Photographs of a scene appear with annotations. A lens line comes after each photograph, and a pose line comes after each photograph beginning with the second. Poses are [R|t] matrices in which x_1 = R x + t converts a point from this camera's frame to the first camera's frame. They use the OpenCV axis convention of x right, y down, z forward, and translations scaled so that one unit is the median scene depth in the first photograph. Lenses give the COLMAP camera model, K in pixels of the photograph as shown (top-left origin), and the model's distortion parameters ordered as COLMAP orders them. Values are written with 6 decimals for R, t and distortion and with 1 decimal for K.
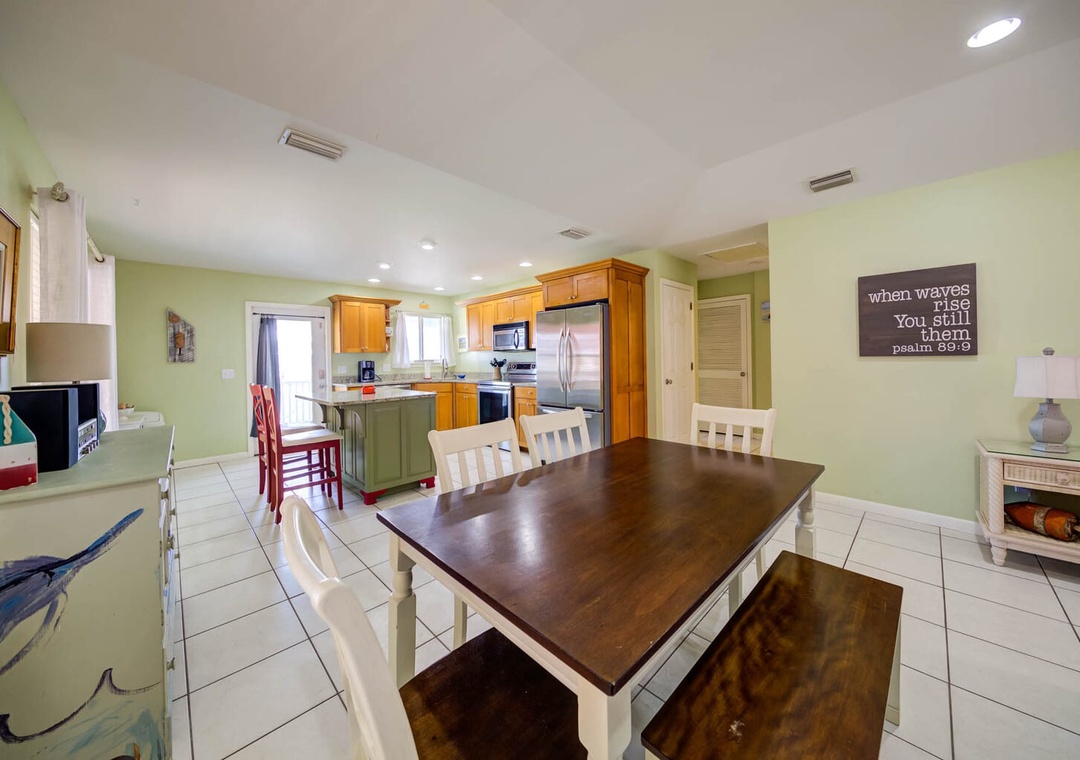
lens RADIAL K [[381.9, 0, 543.8], [0, 381.9, 367.9], [0, 0, 1]] dist [0.000725, -0.000053]
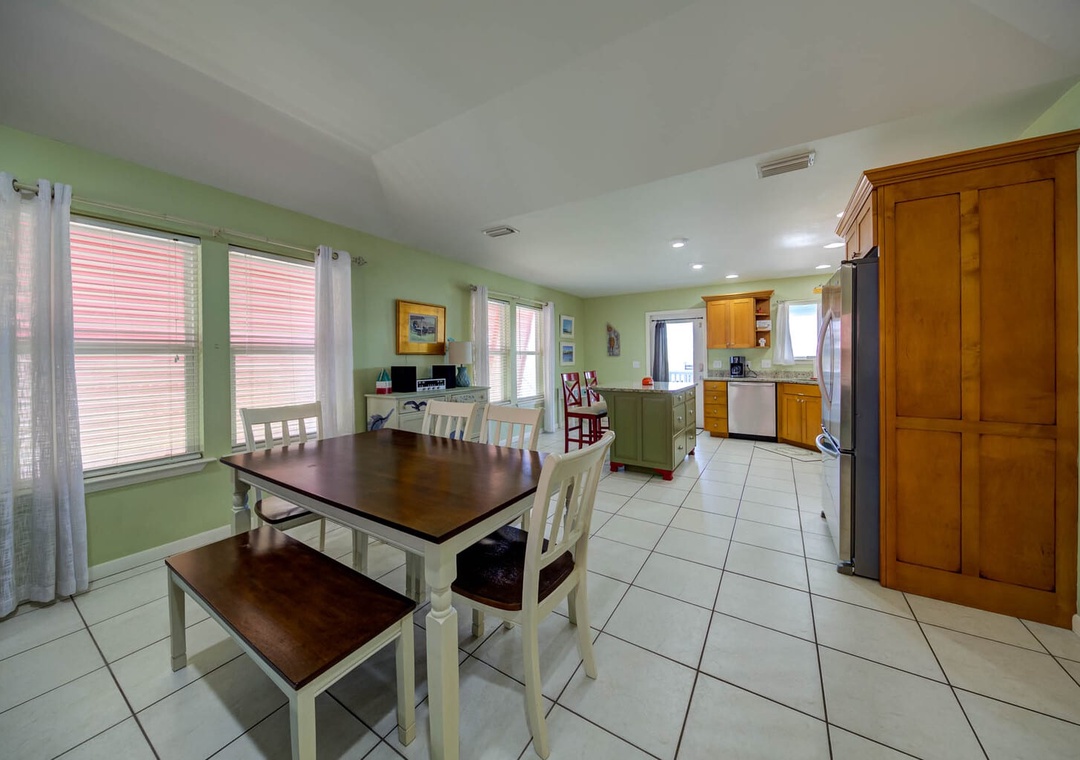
lens RADIAL K [[374.3, 0, 549.1], [0, 374.3, 358.2], [0, 0, 1]] dist [-0.000871, -0.000197]
pose [[0.237311, 0.016485, -0.971294, 0.442595], [-0.023477, 0.999661, 0.011230, -0.015502], [0.971150, 0.020138, 0.237618, 0.329261]]
